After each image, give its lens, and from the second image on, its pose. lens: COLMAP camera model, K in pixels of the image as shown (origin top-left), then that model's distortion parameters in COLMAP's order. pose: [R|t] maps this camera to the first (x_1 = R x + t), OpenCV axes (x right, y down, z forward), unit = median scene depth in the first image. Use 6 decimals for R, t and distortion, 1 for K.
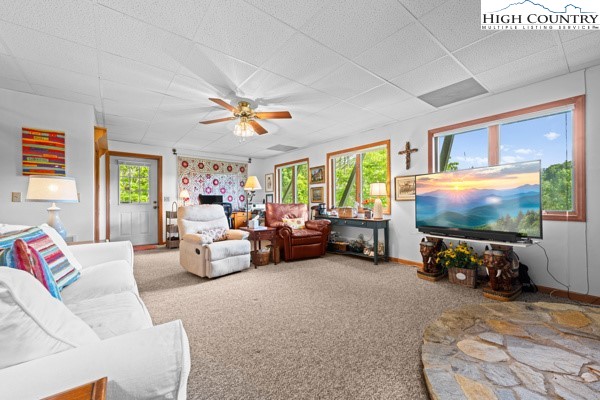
lens RADIAL K [[238.6, 0, 300.0], [0, 238.6, 200.0], [0, 0, 1]] dist [0.000568, 0.000043]
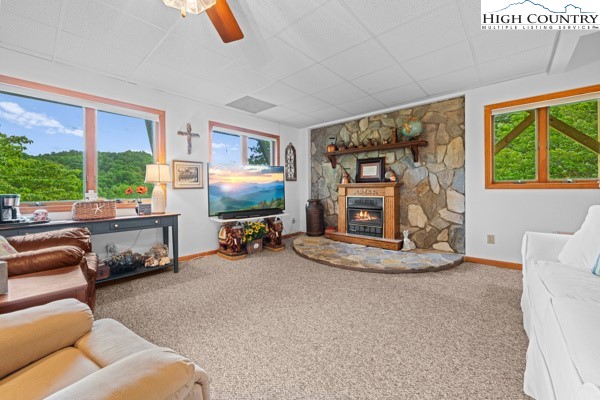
lens RADIAL K [[238.0, 0, 299.2], [0, 238.0, 189.9], [0, 0, 1]] dist [-0.000158, -0.000003]
pose [[-0.172175, 0.003335, 0.985061, -0.520456], [-0.000688, 0.999994, -0.003506, 0.010017], [-0.985066, -0.001281, -0.172172, 0.768340]]
